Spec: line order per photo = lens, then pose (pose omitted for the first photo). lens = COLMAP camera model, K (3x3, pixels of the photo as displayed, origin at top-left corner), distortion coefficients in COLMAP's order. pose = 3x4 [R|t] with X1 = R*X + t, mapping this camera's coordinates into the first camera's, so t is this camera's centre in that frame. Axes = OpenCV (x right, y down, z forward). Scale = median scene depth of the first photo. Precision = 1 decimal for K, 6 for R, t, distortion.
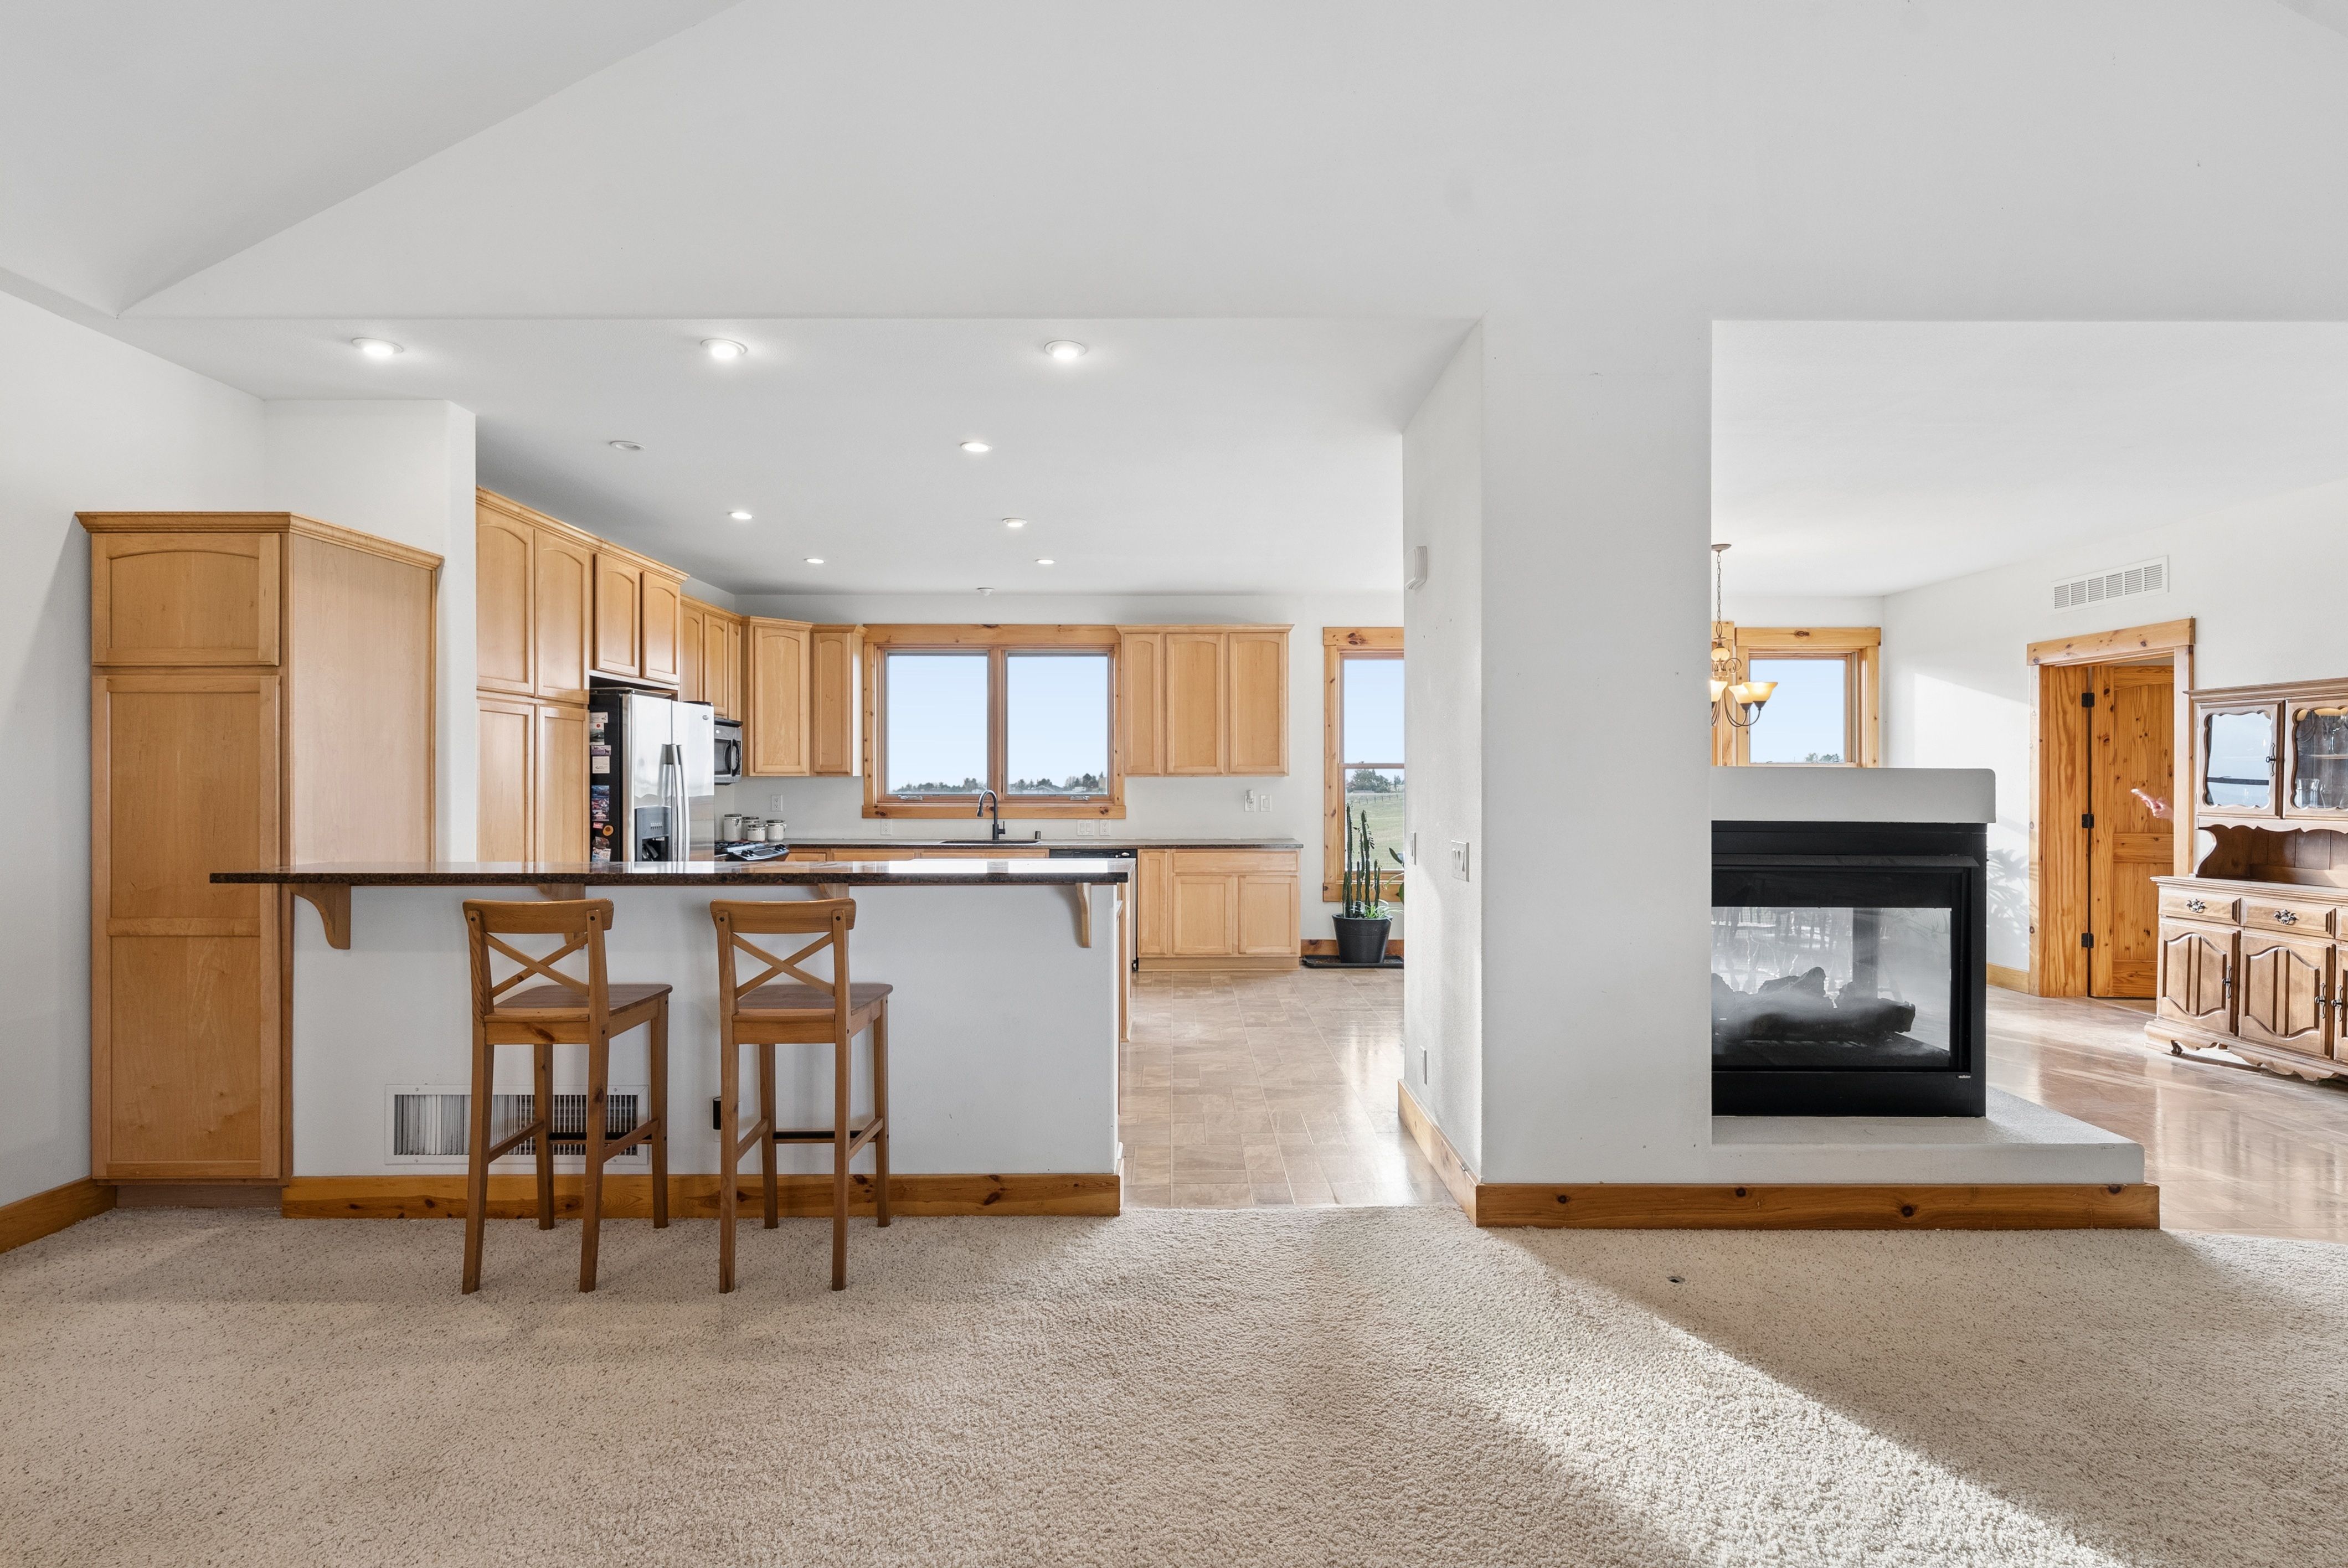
lens RADIAL K [[1156.6, 0, 1174.0], [0, 1156.6, 784.0], [0, 0, 1]] dist [0.000447, 0.000106]
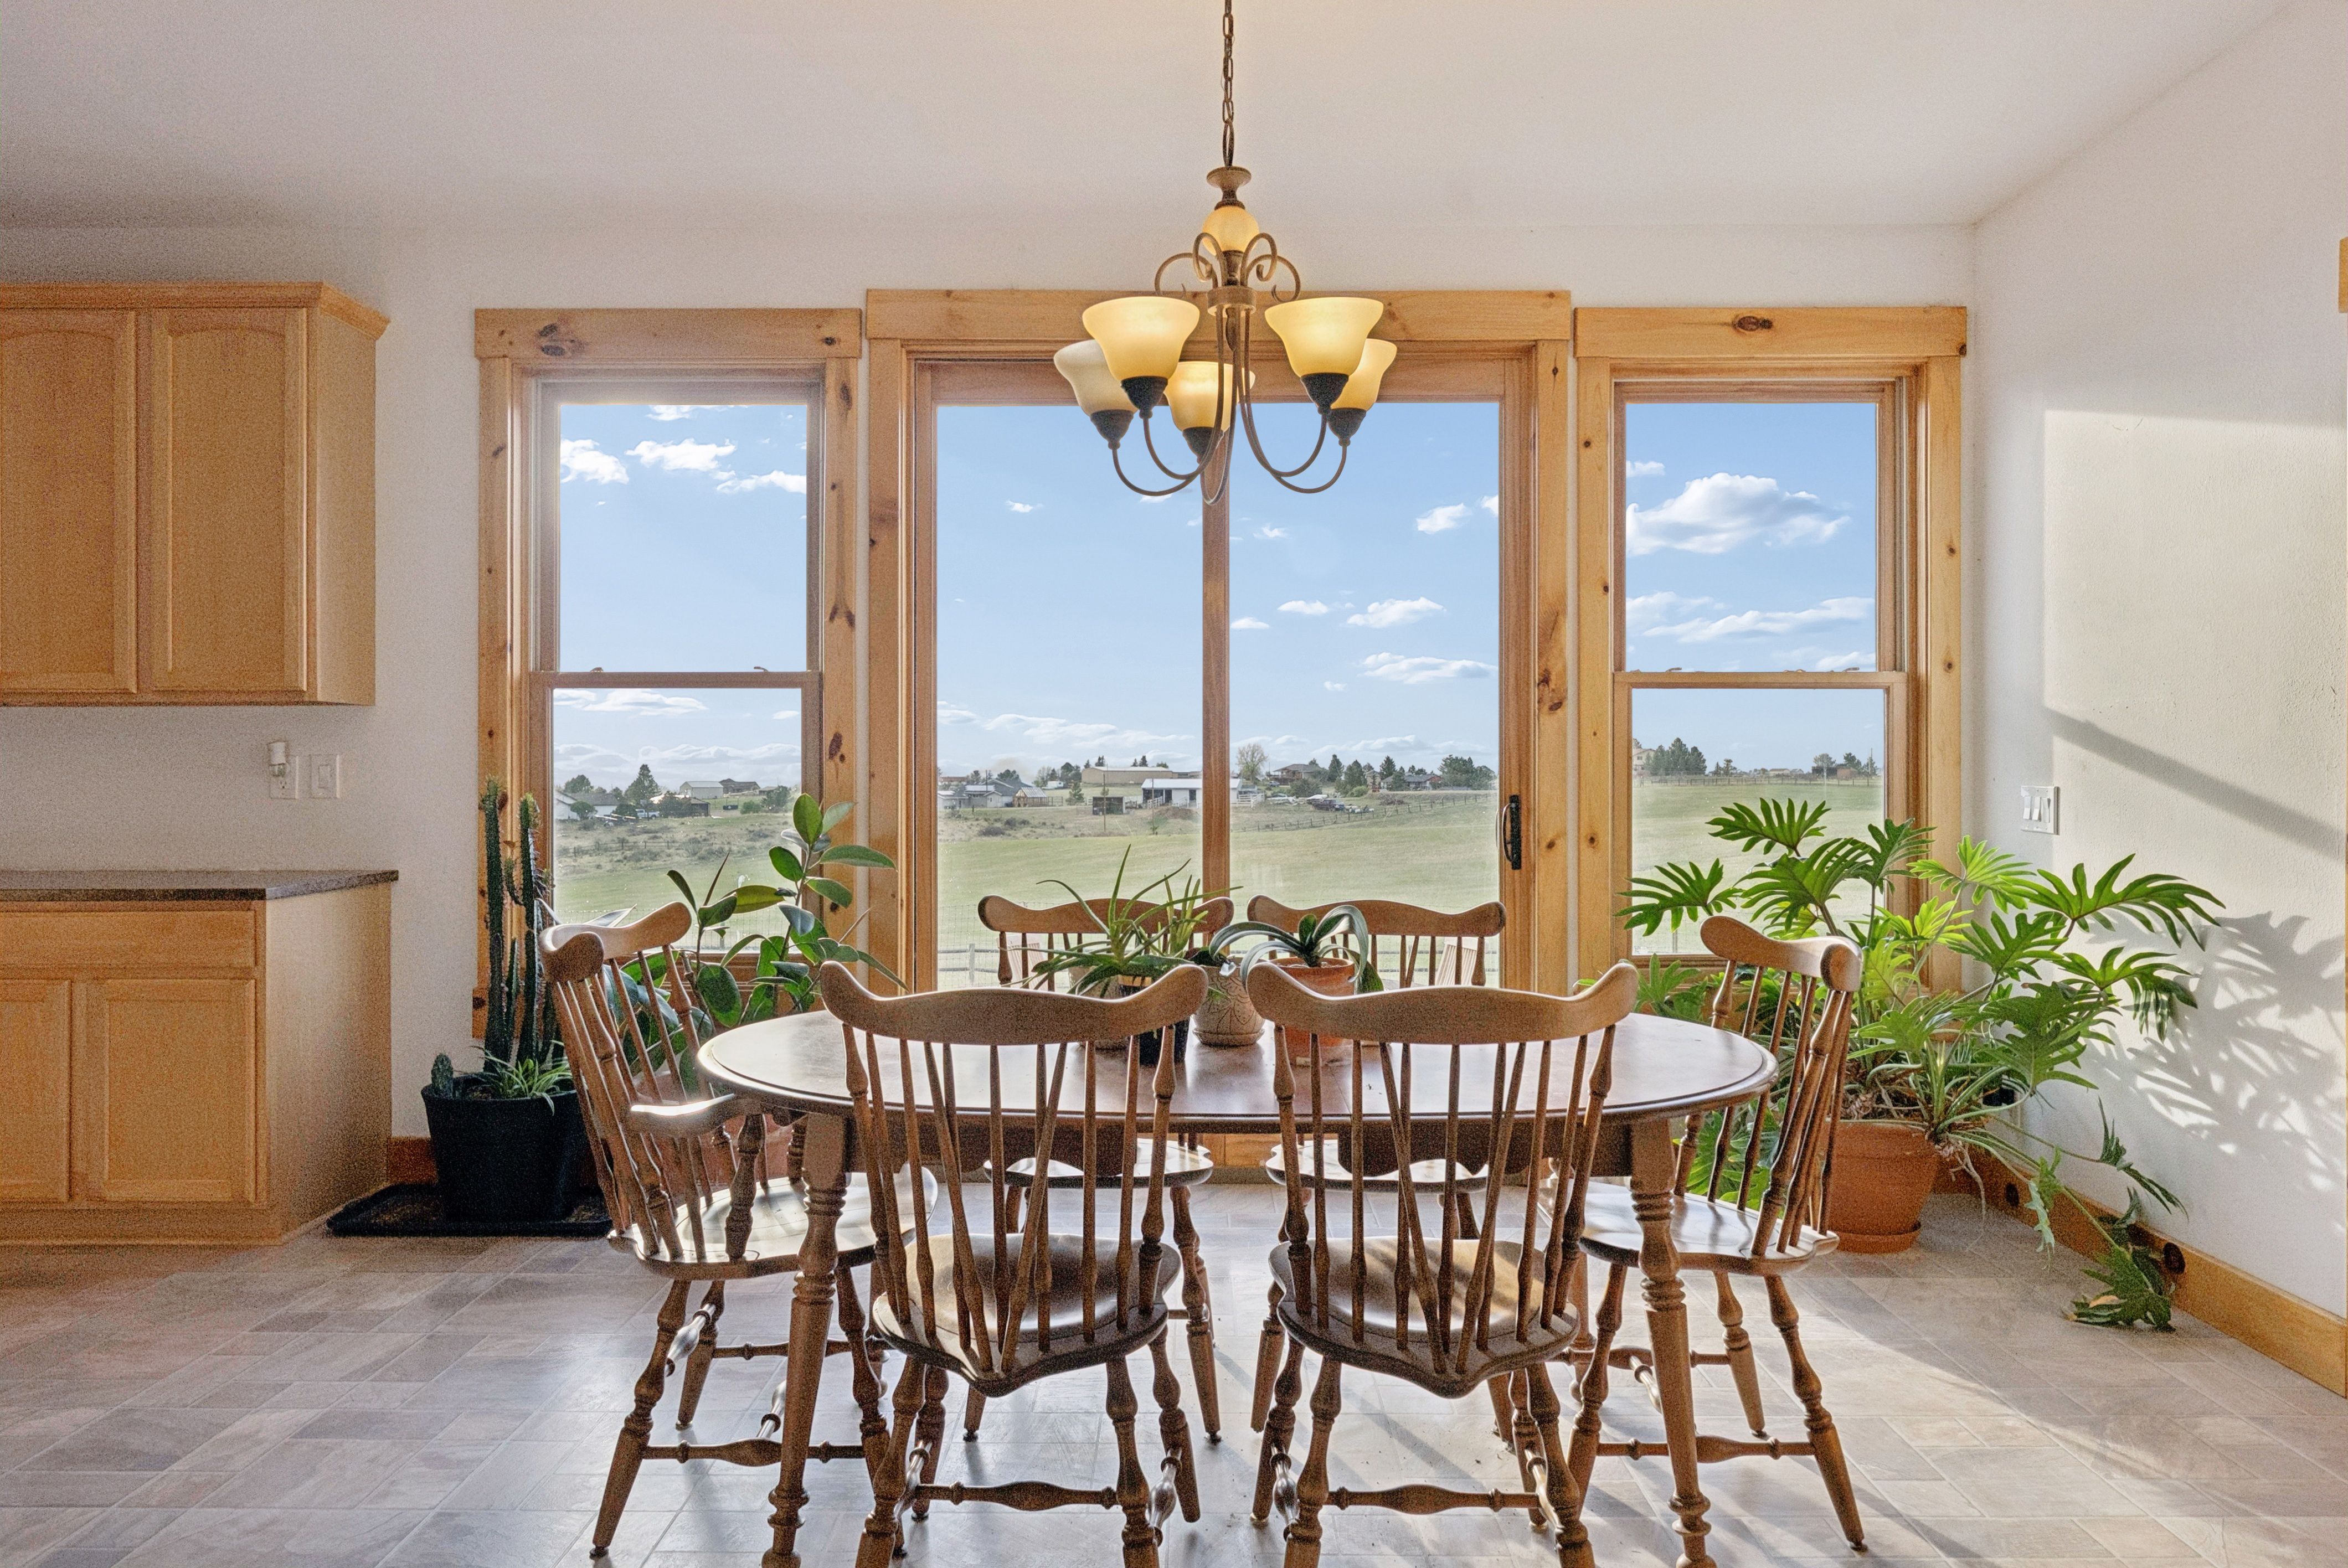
lens RADIAL K [[1598.3, 0, 1174.0], [0, 1598.3, 784.0], [0, 0, 1]] dist [0.027528, 0.000079]
pose [[0.999975, -0.002034, -0.006841, 0.359683], [0.002064, 0.999989, 0.004269, 0.017029], [0.006832, -0.004283, 0.999967, 0.478004]]
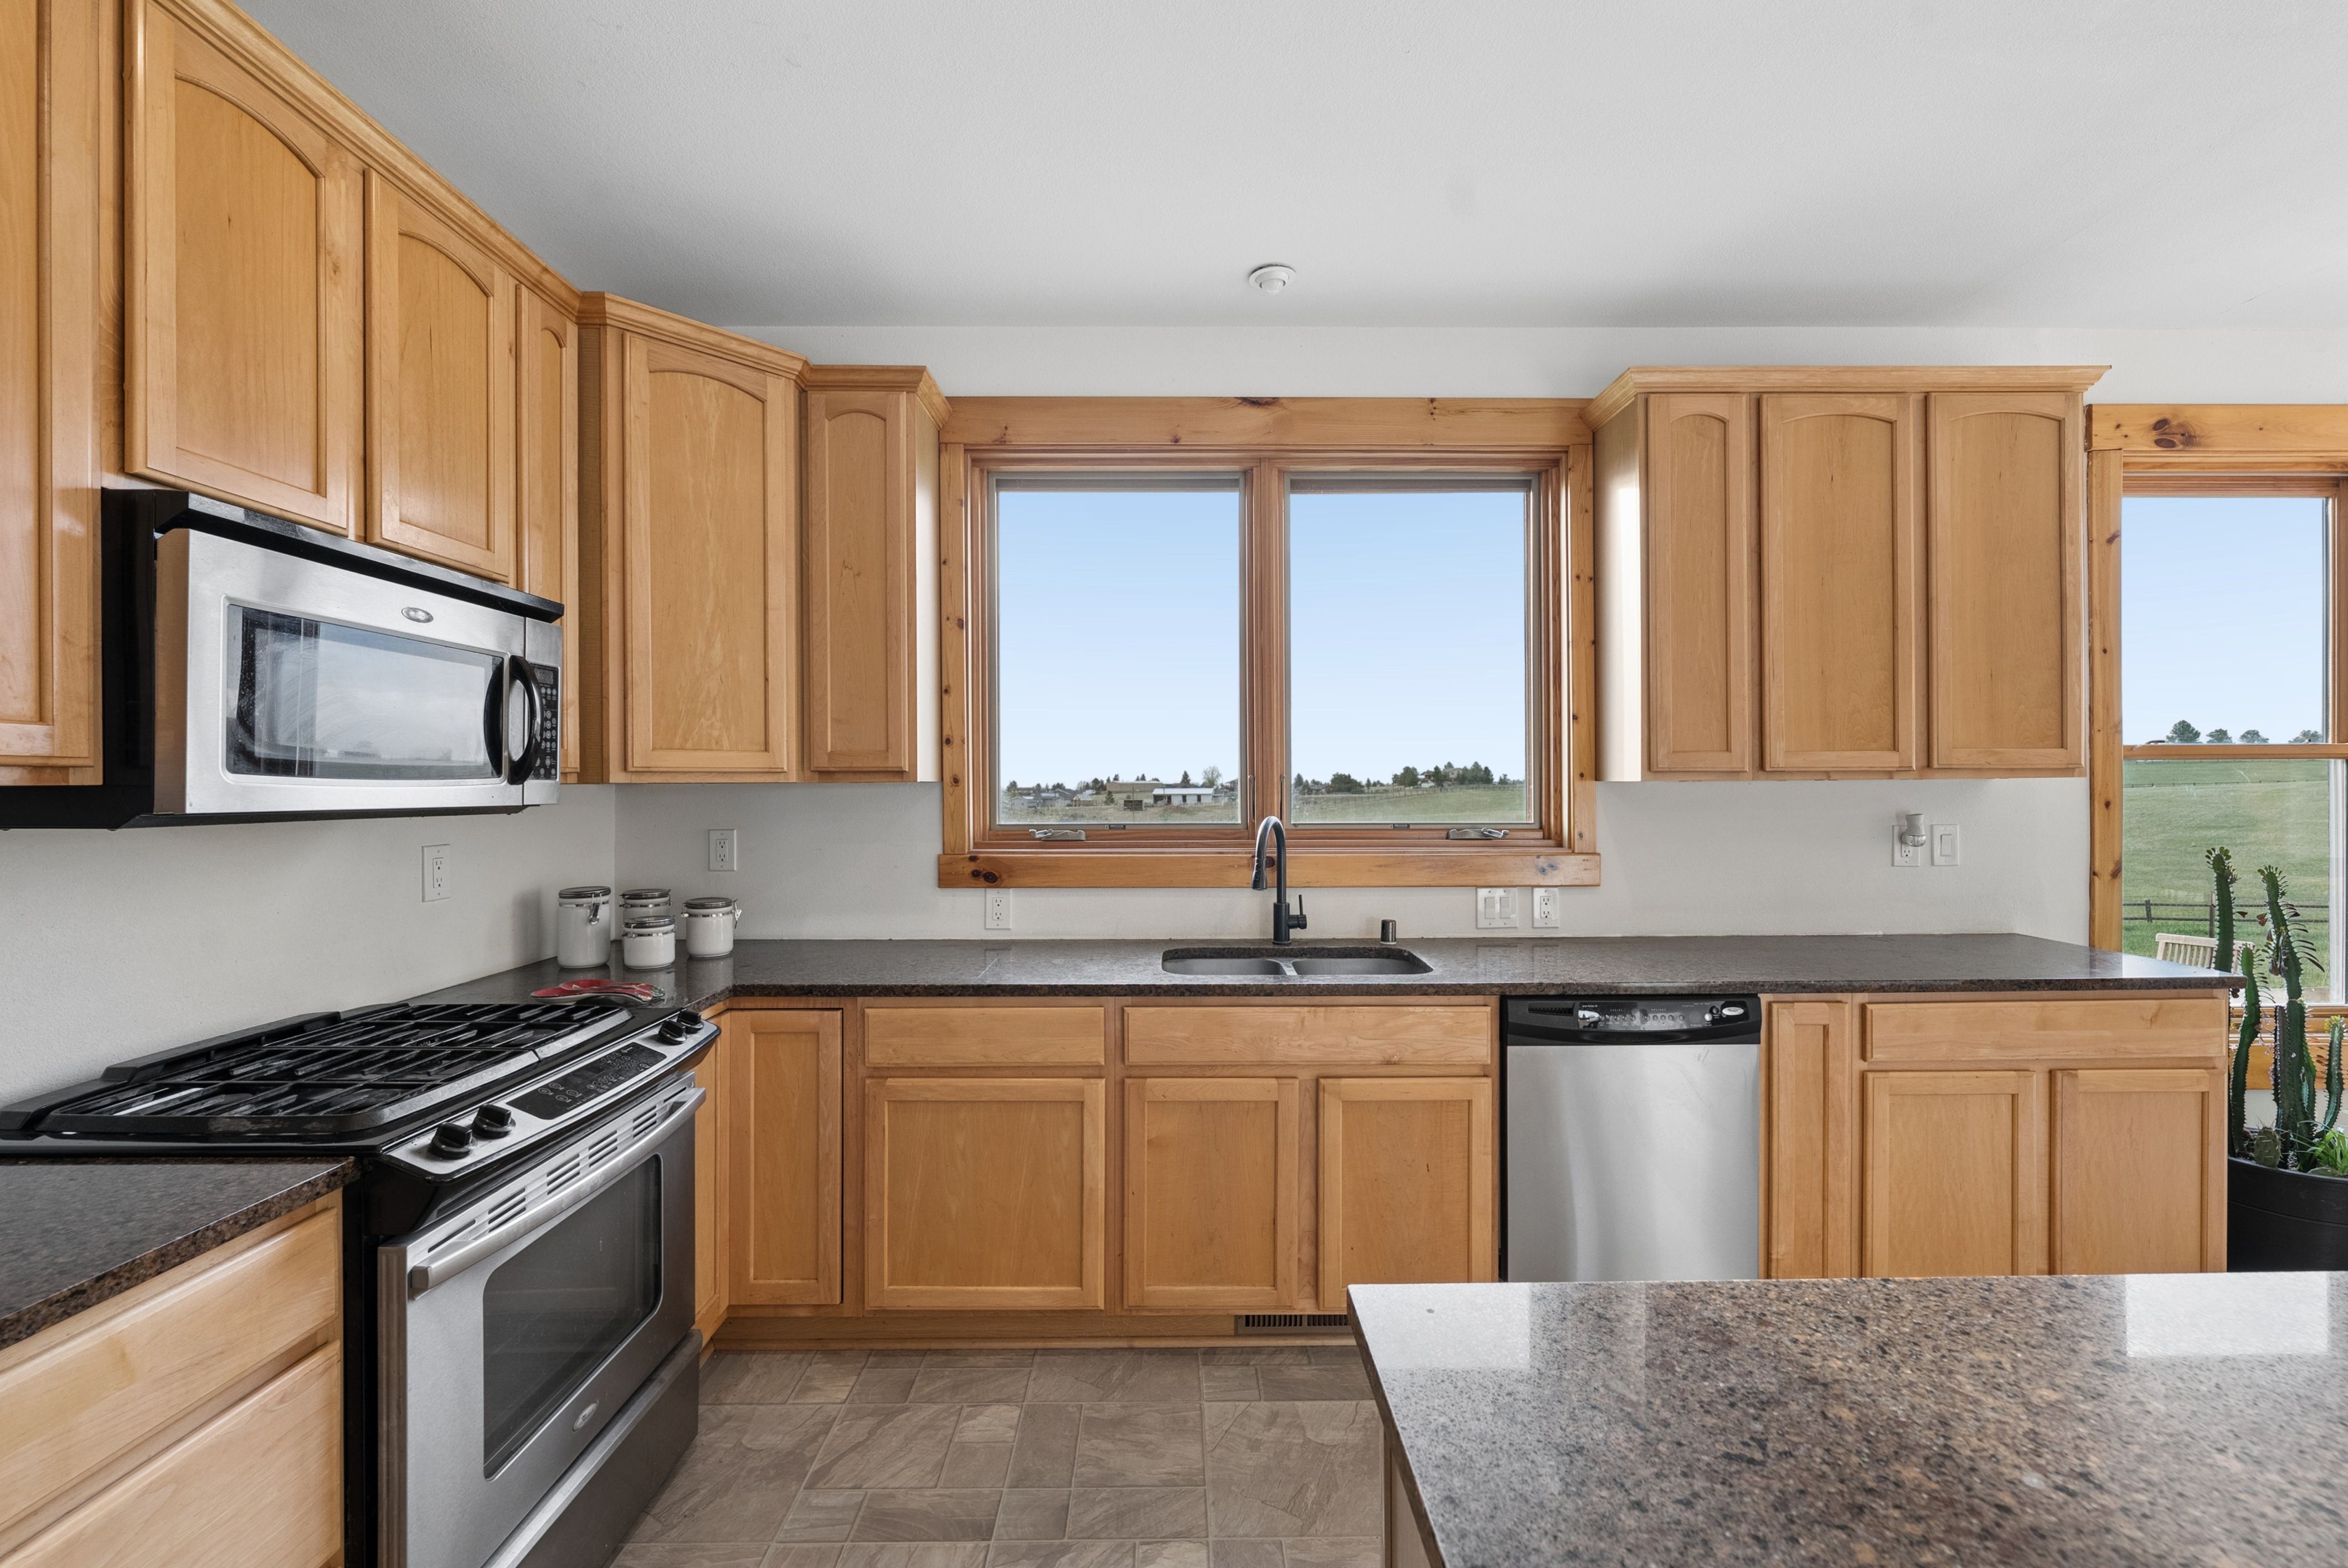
lens RADIAL K [[967.0, 0, 1174.0], [0, 967.0, 784.0], [0, 0, 1]] dist [-0.000255, -0.000048]
pose [[0.999787, -0.004979, 0.020040, -0.196390], [0.005038, 0.999983, -0.002917, -0.004610], [-0.020025, 0.003018, 0.999795, 0.670780]]
